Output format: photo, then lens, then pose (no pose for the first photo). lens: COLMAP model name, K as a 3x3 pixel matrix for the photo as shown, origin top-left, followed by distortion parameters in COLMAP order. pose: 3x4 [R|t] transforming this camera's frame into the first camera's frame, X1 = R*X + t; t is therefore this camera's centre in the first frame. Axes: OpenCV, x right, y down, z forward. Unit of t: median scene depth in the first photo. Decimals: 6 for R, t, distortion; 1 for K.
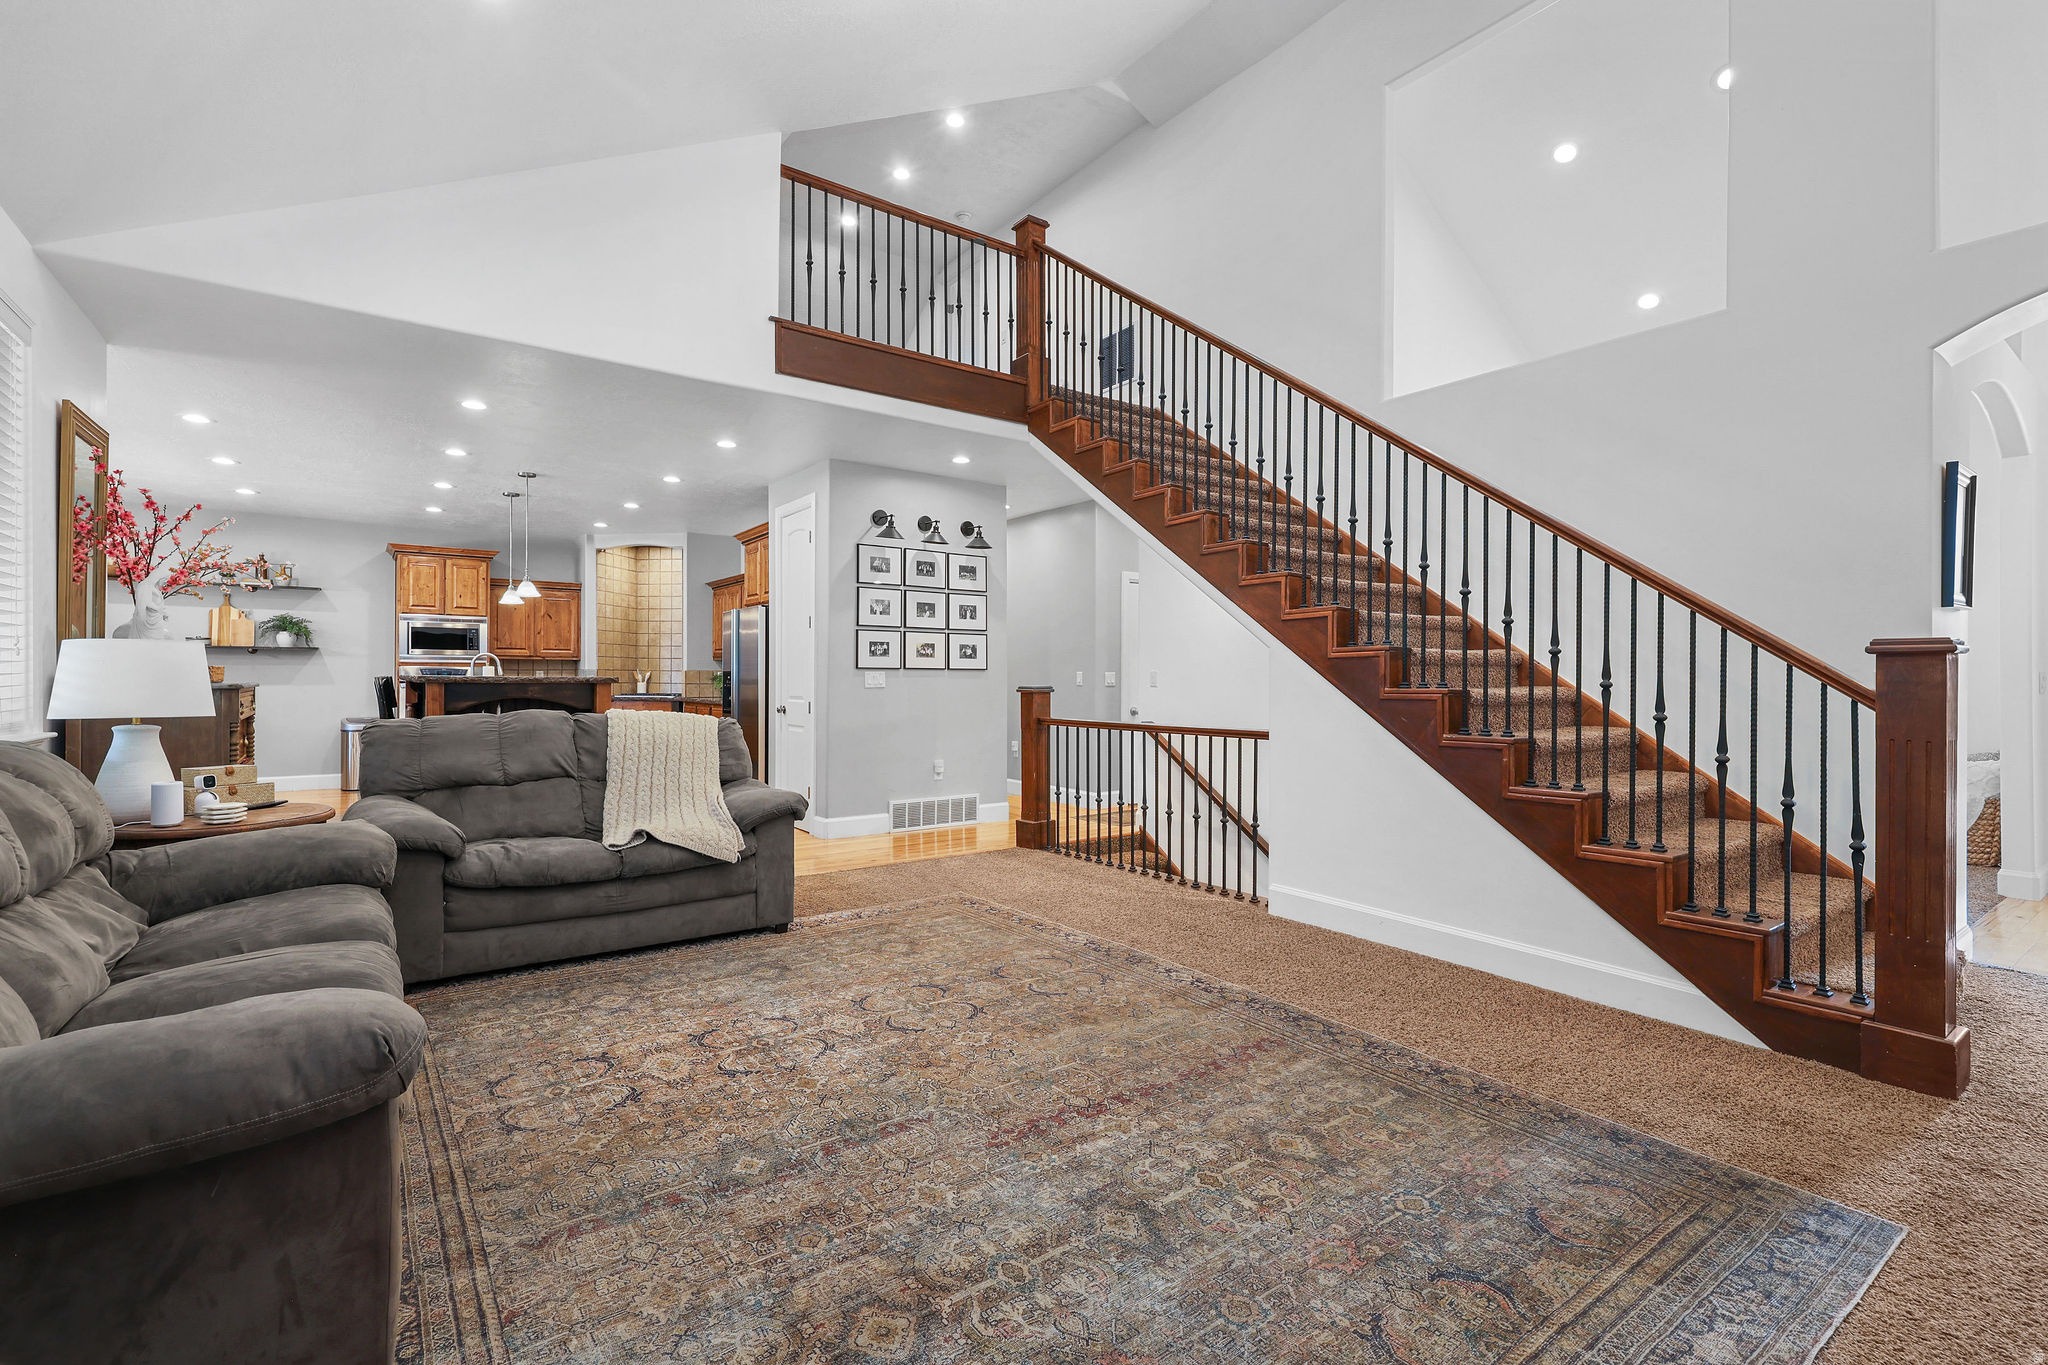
lens RADIAL K [[905.3, 0, 1012.6], [0, 905.3, 679.7], [0, 0, 1]] dist [0.002323, 0.001268]
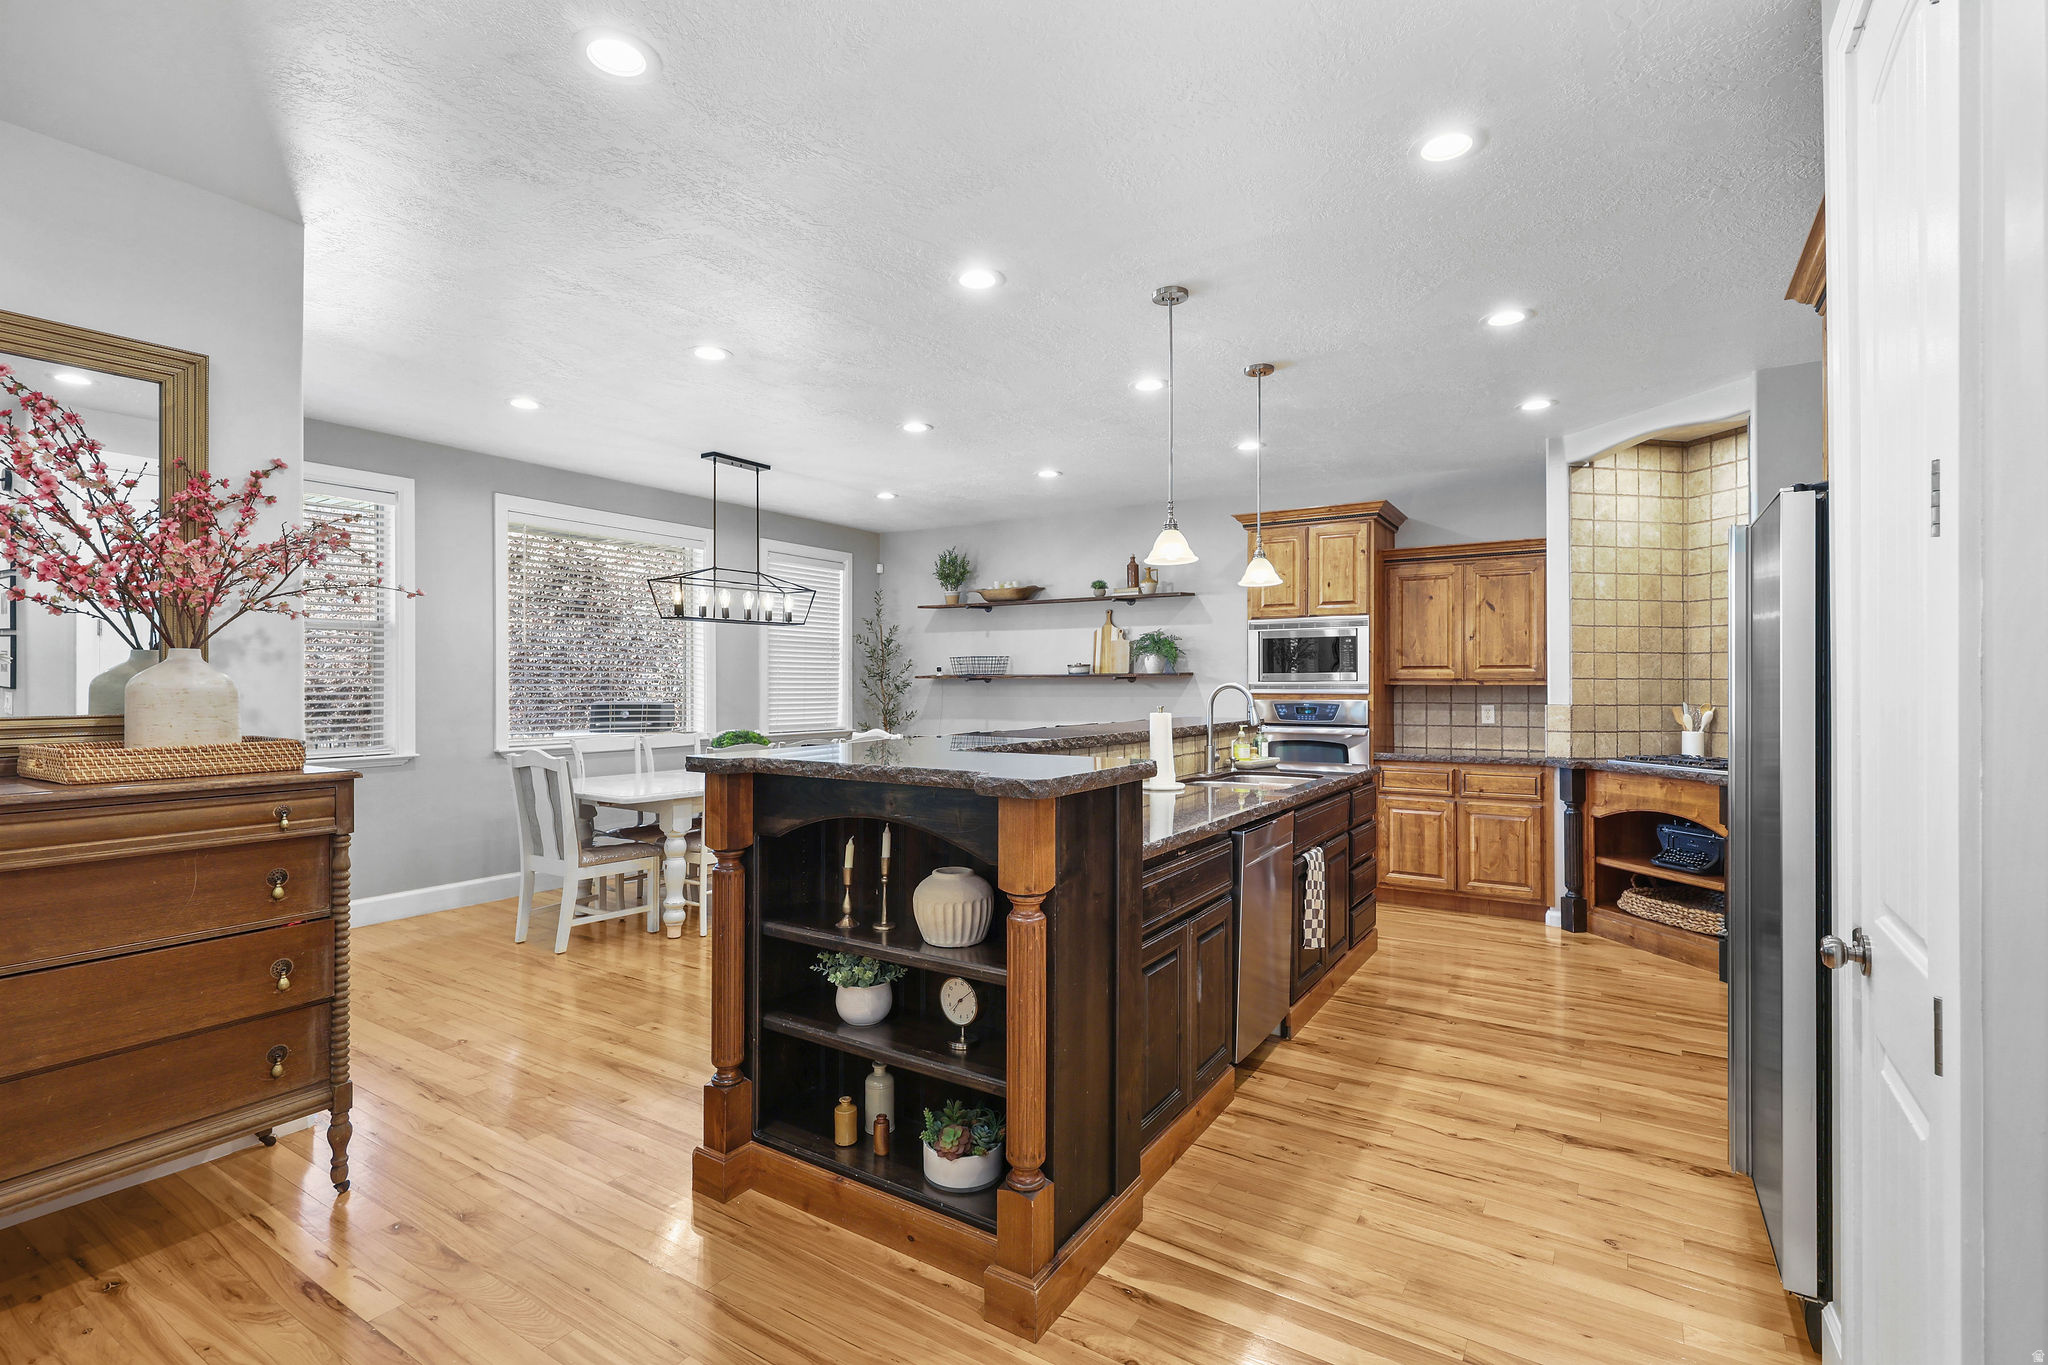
lens RADIAL K [[939.6, 0, 1010.0], [0, 939.6, 678.7], [0, 0, 1]] dist [-0.000824, 0.000062]
pose [[0.366678, -0.009735, -0.930297, -0.284321], [-0.000253, 0.999944, -0.010563, -0.062407], [0.930348, 0.004109, 0.366655, 1.610414]]
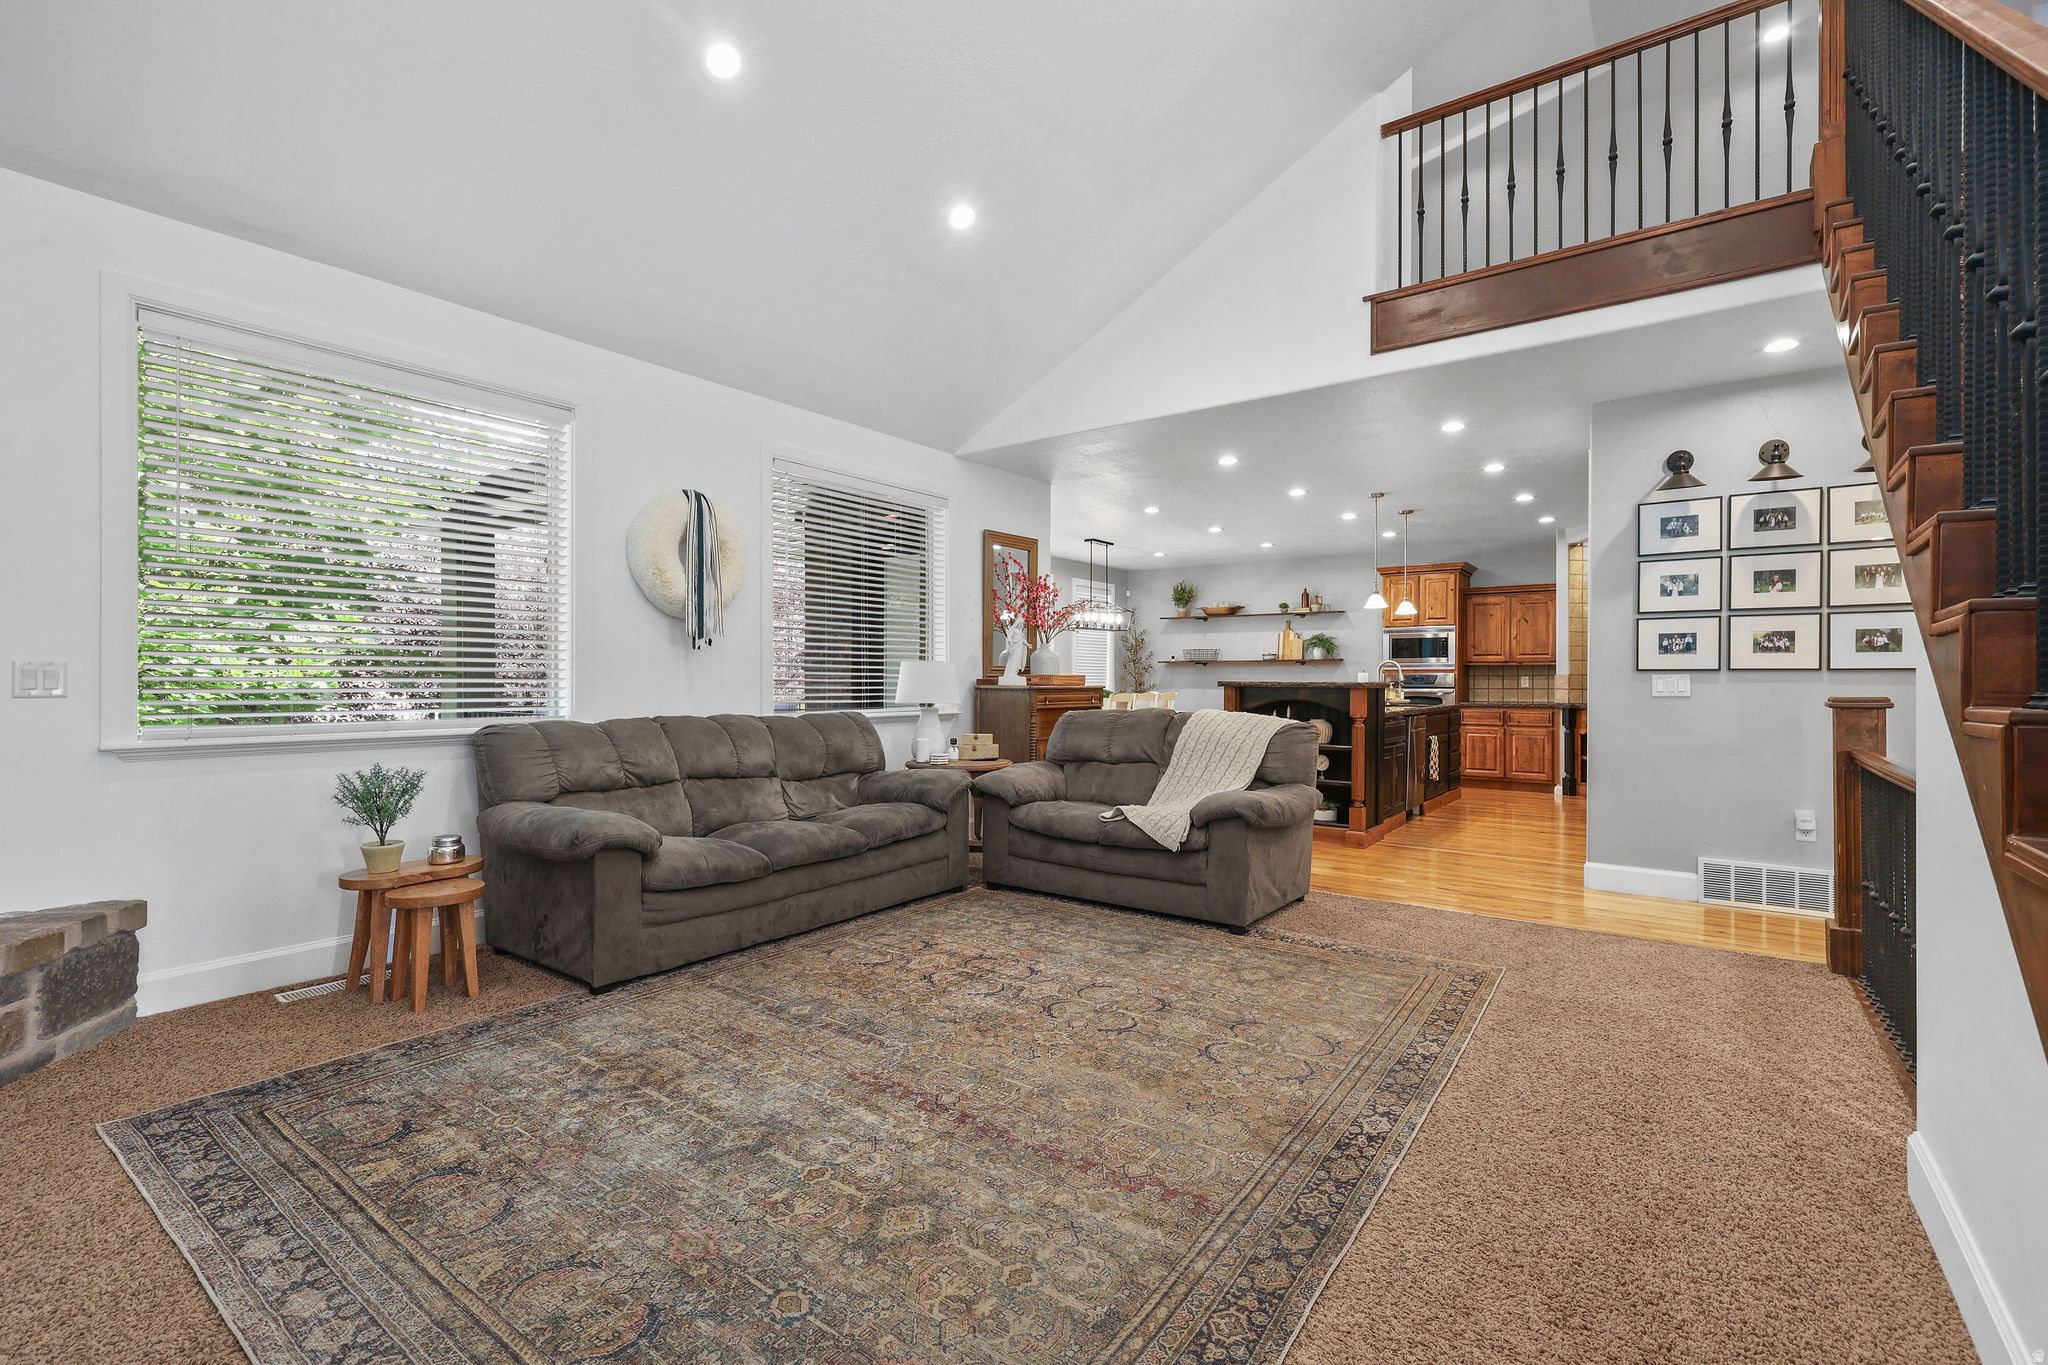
lens RADIAL K [[905.3, 0, 1012.6], [0, 905.3, 679.7], [0, 0, 1]] dist [0.002323, 0.001268]
pose [[0.300855, -0.003403, -0.953664, 0.772442], [-0.003907, 0.999981, -0.004801, 0.001415], [0.953662, 0.005171, 0.300836, 0.555324]]
